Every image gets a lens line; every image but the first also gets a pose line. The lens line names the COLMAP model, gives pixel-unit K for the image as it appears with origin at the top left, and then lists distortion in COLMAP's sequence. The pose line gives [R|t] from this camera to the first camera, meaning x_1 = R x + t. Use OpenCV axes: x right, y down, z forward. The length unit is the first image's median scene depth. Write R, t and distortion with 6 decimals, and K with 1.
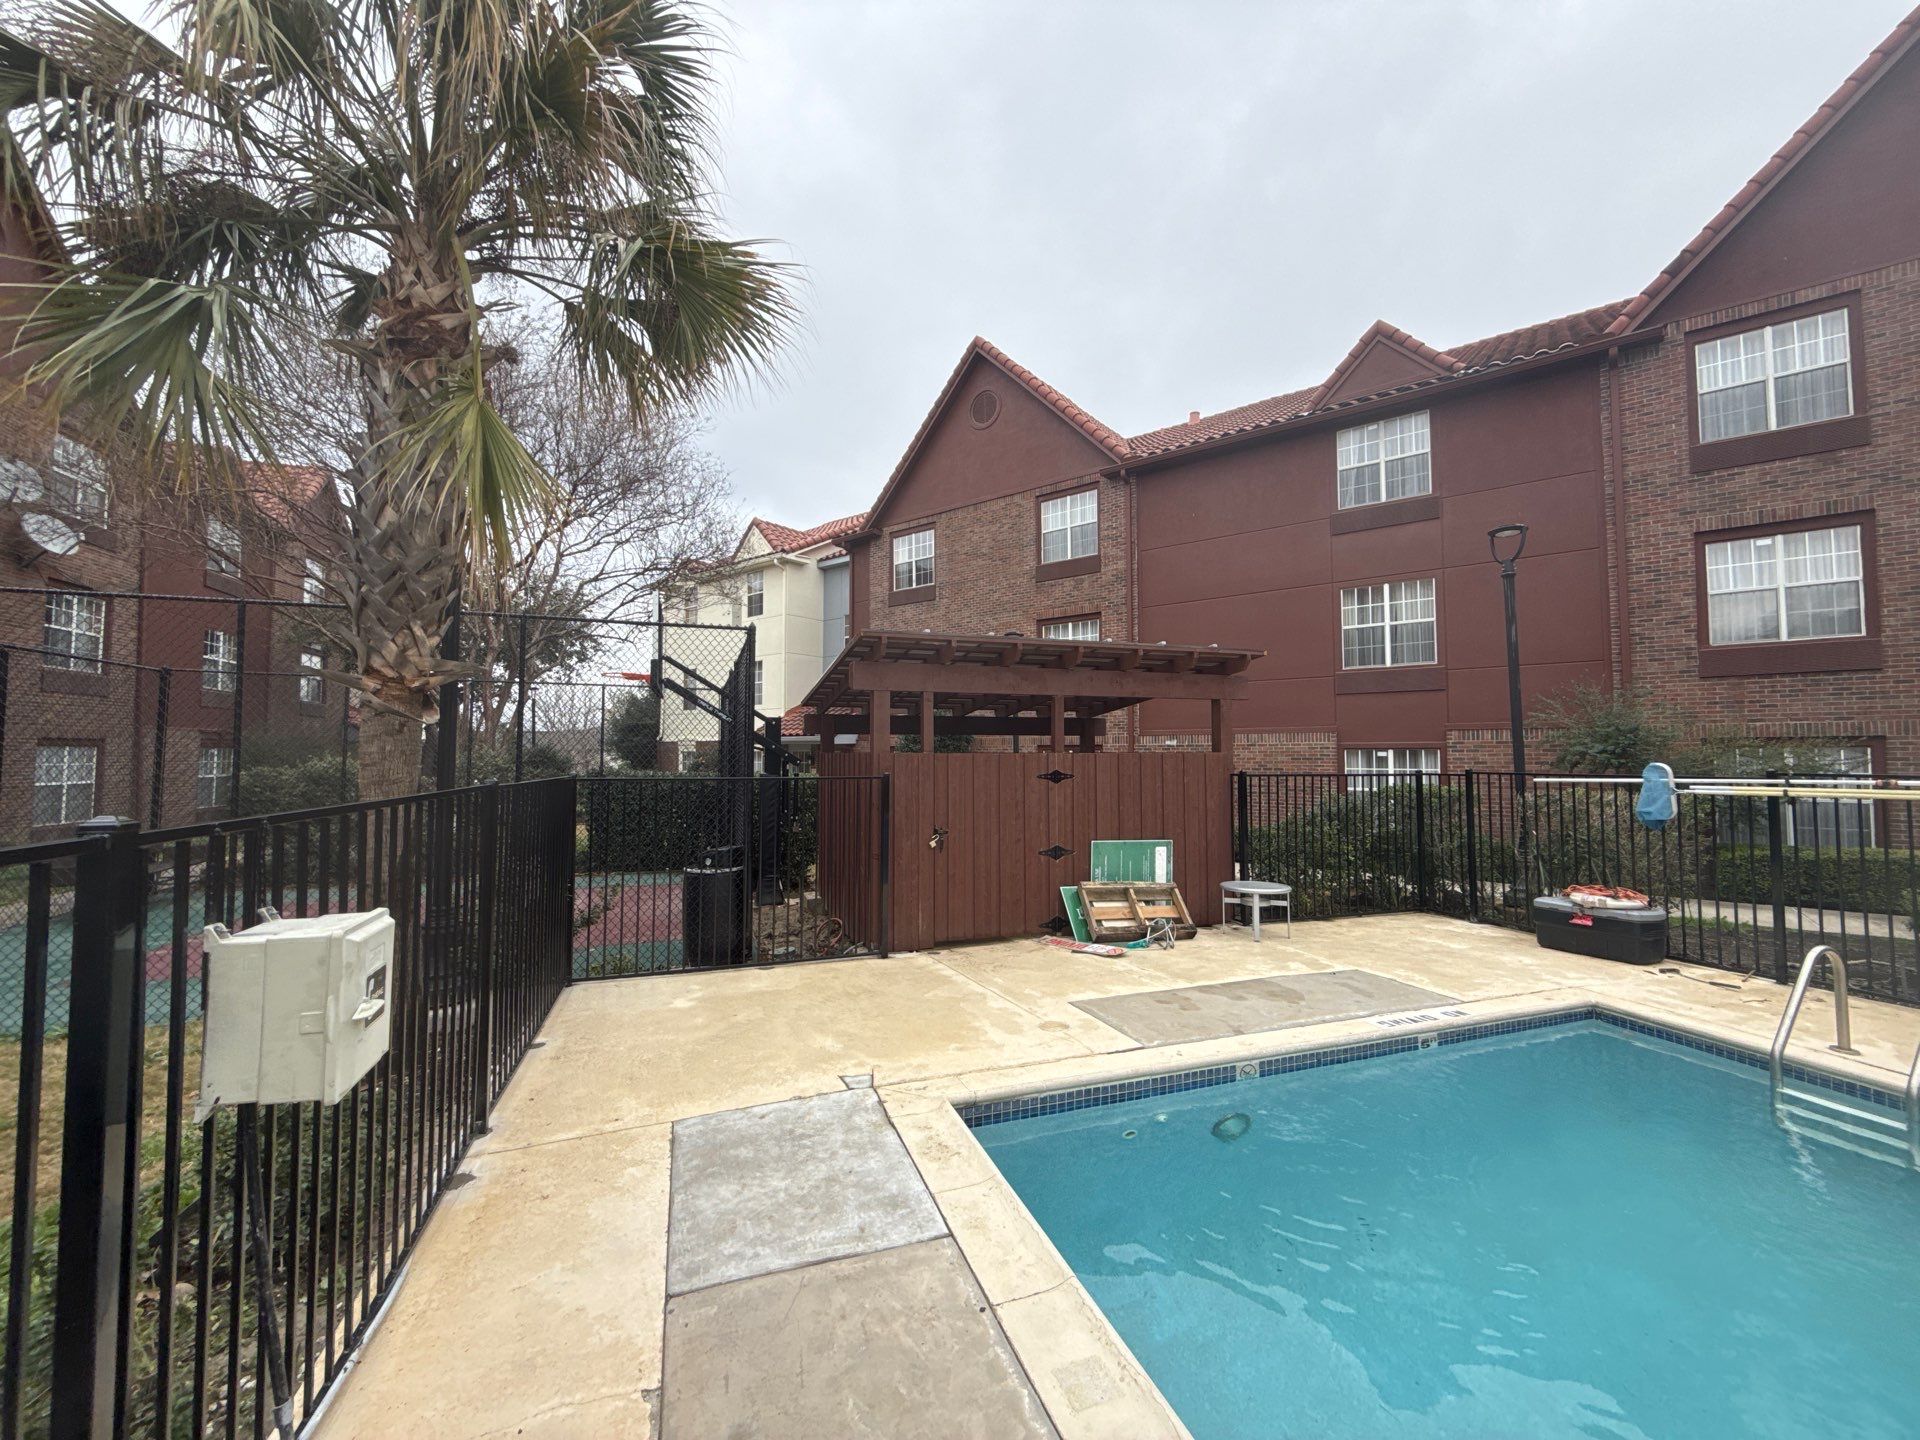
lens RADIAL K [[760.2, 0, 960.5], [0, 760.2, 720.3], [0, 0, 1]] dist [-0.001088, 0.000190]
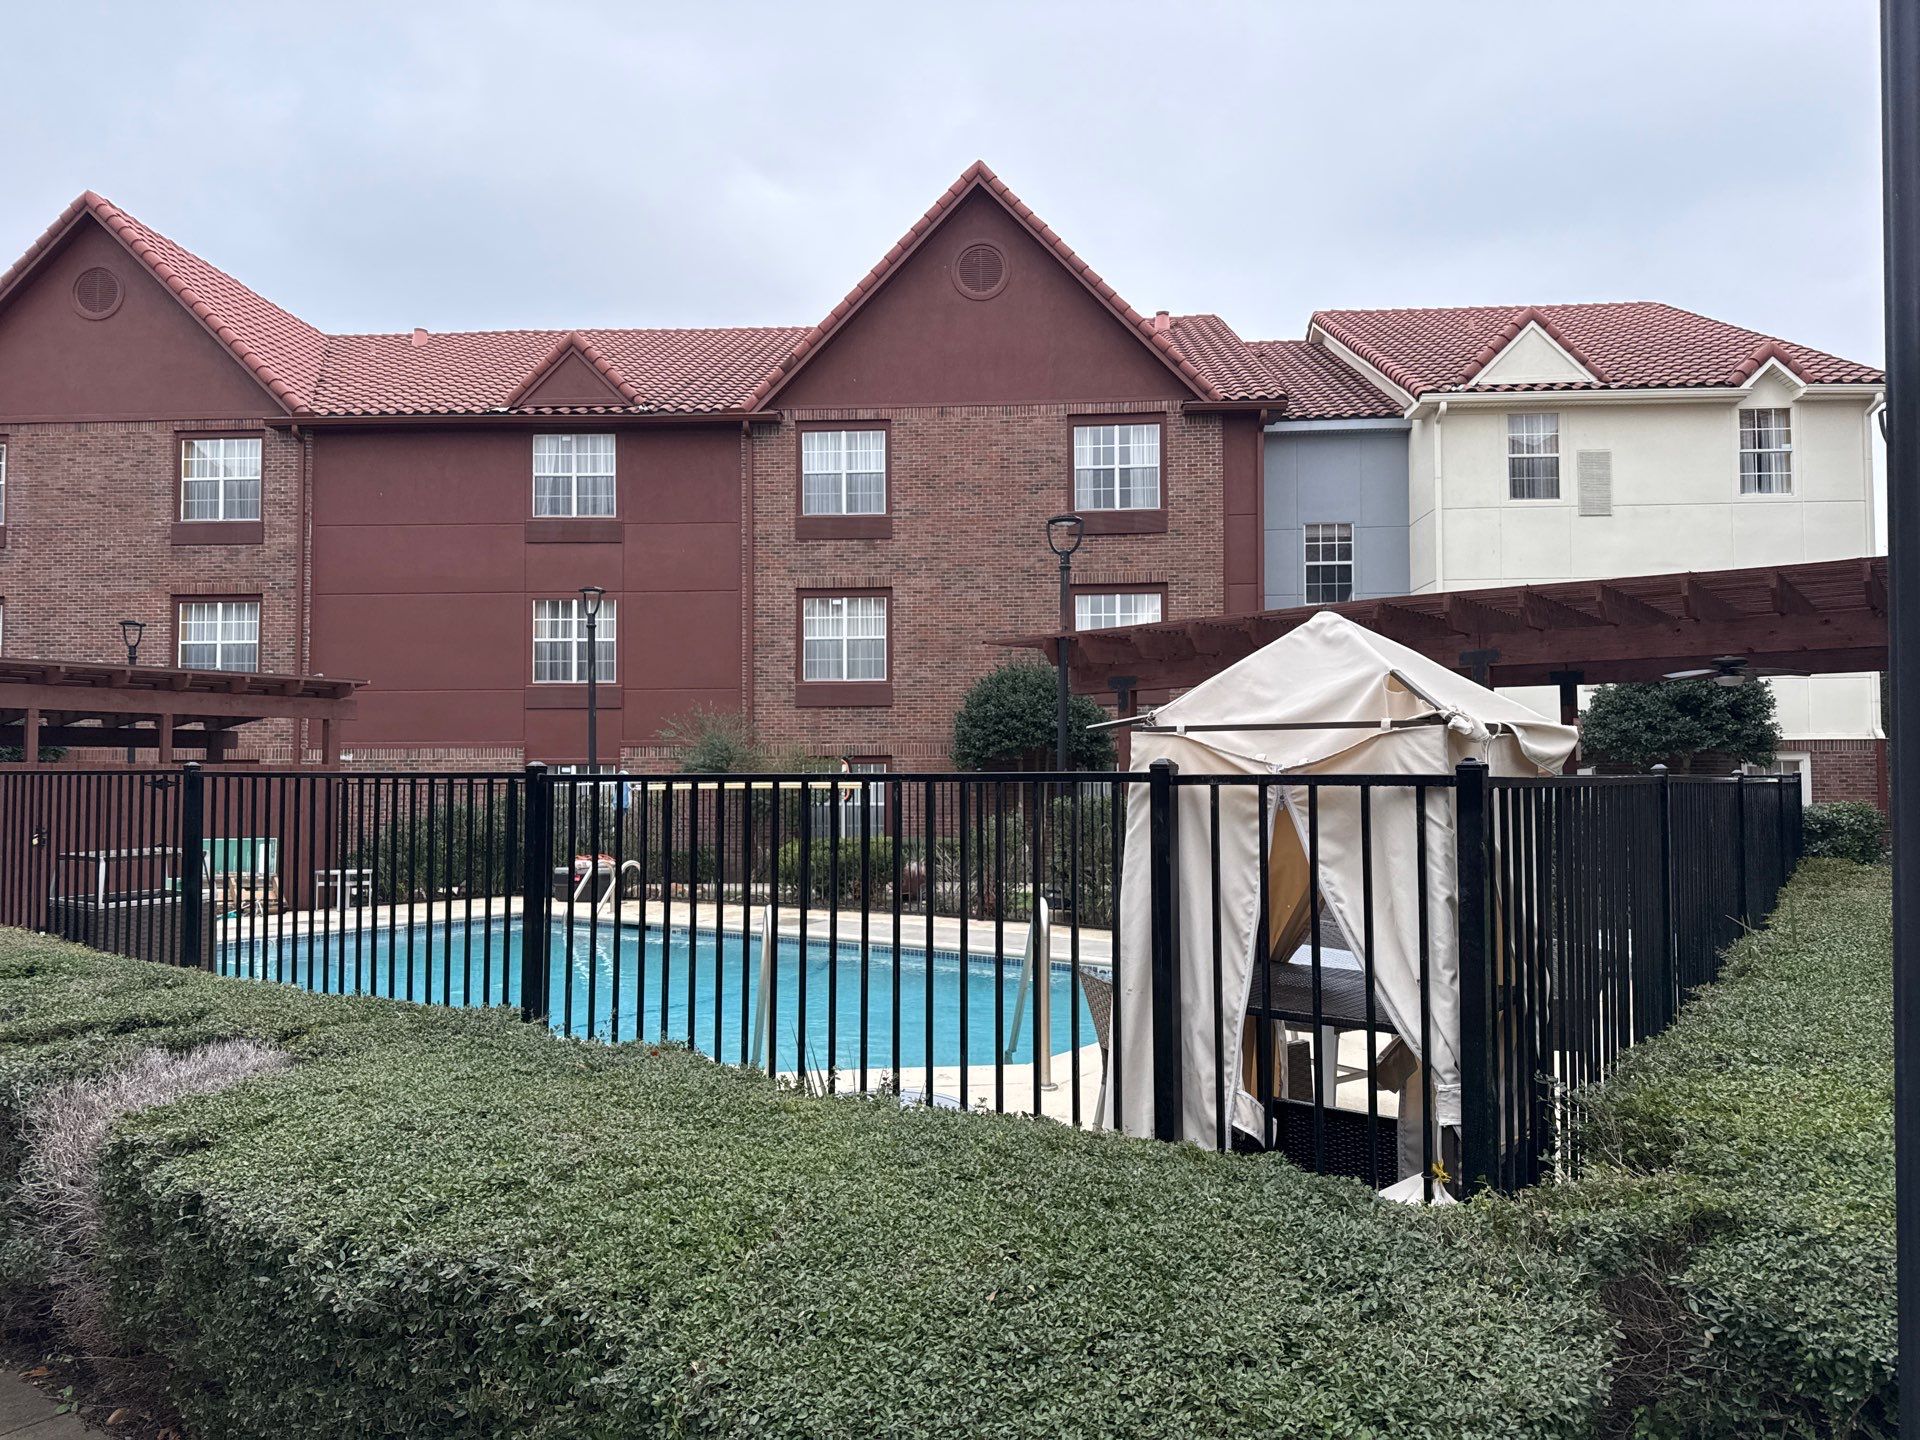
lens RADIAL K [[1351.8, 0, 969.1], [0, 1351.8, 733.3], [0, 0, 1]] dist [0.080941, -0.092396]
pose [[0.821148, 0.017515, 0.570446, -0.042011], [-0.023357, 0.999723, 0.002926, -0.026297], [-0.570236, -0.015727, 0.821330, -0.940605]]
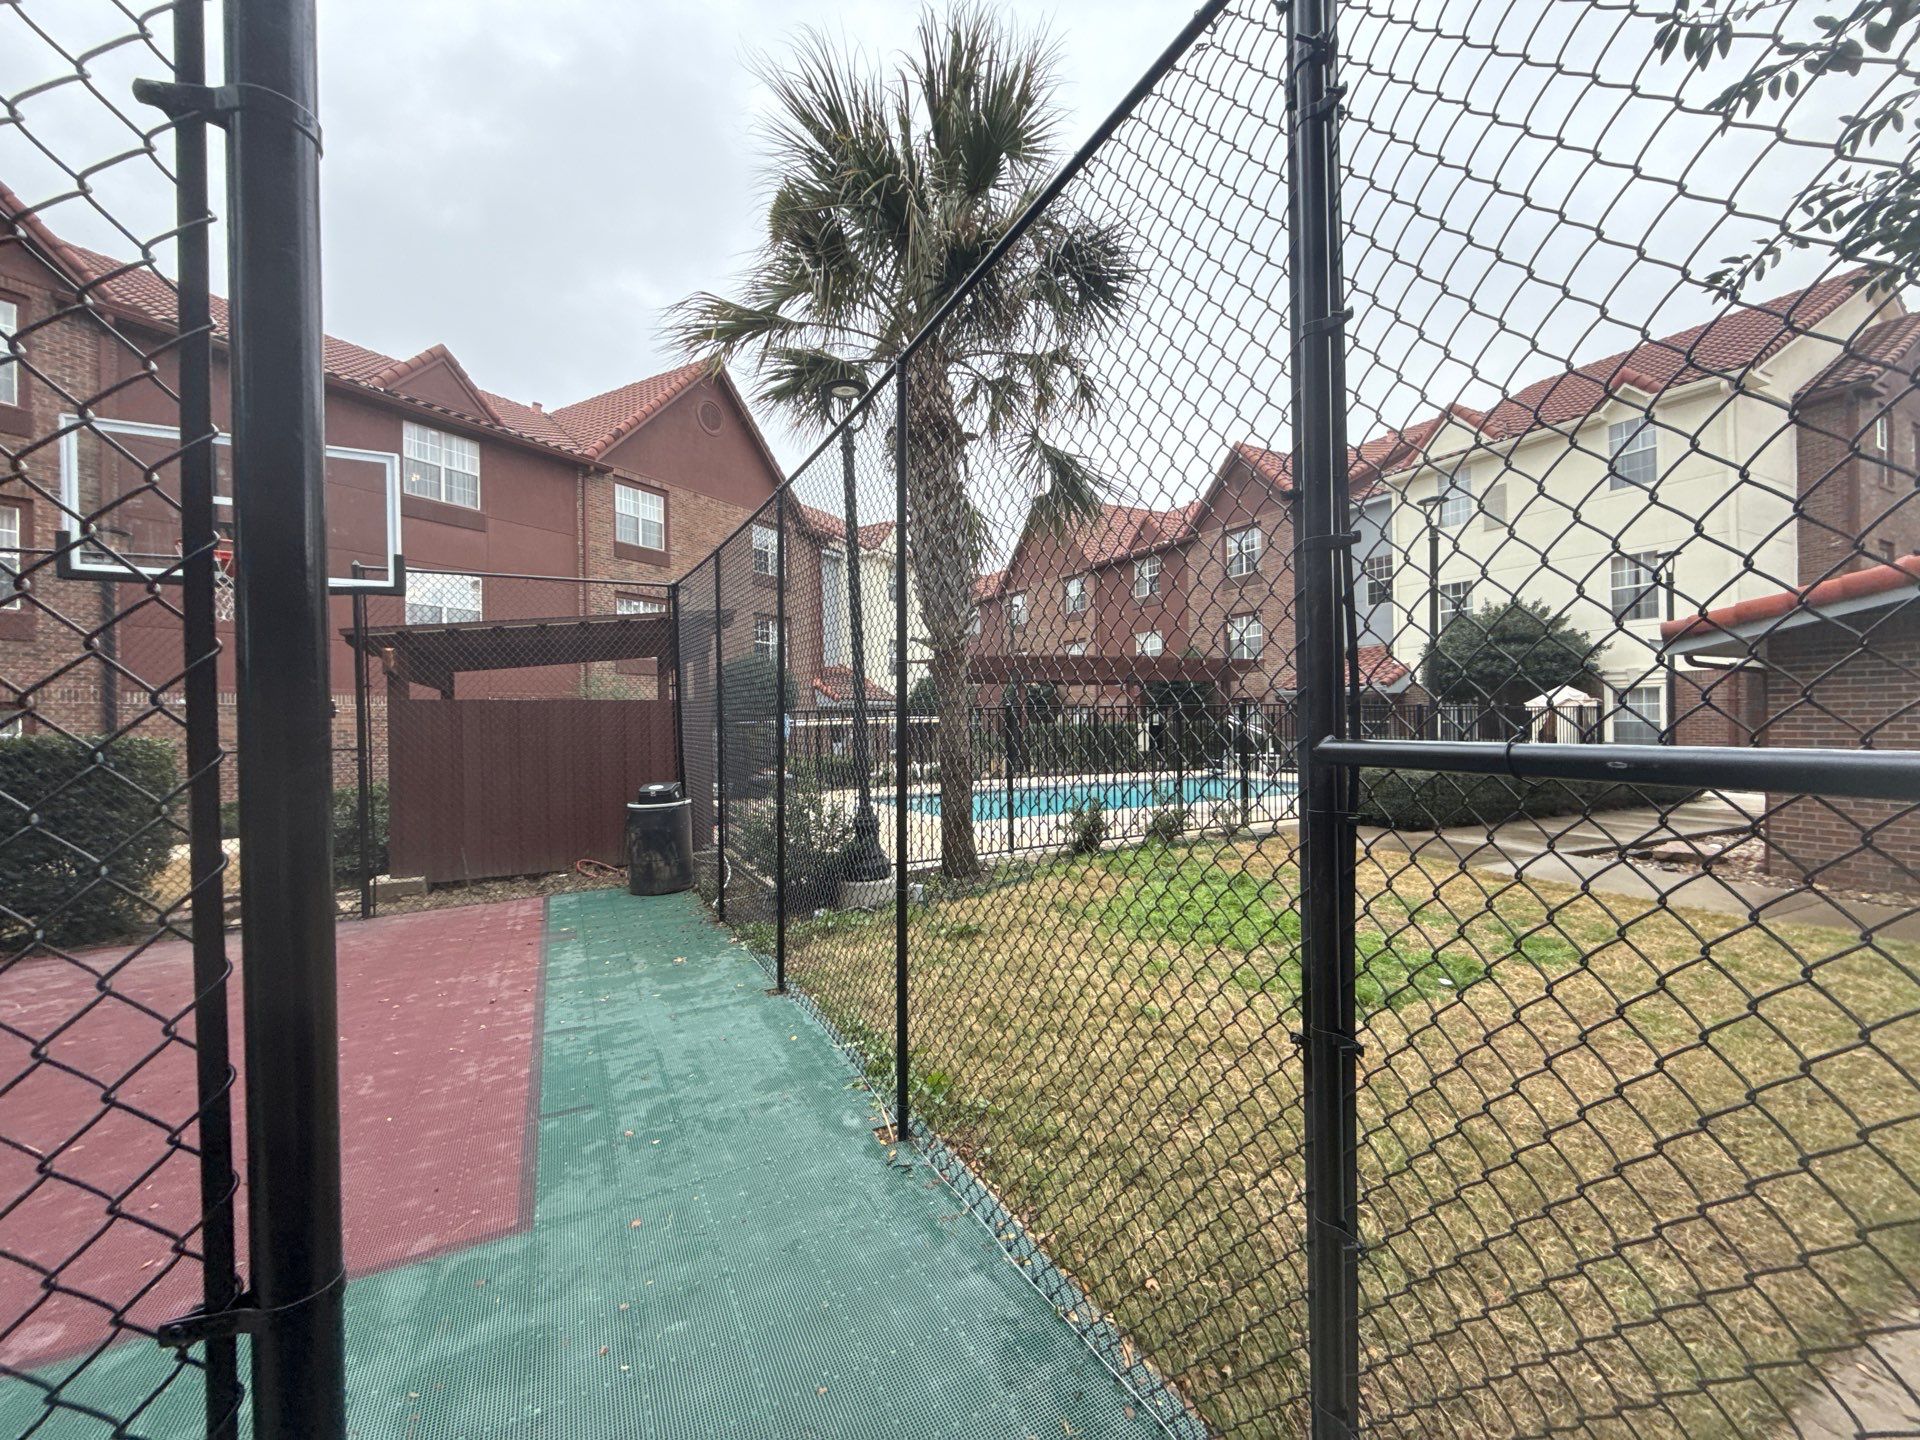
lens RADIAL K [[760.2, 0, 960.5], [0, 760.2, 719.7], [0, 0, 1]] dist [-0.001088, 0.000190]
pose [[-0.152484, 0.004713, 0.988295, -0.887738], [-0.029248, 0.999529, -0.009279, 0.044966], [-0.987873, -0.030320, -0.152275, 0.462591]]
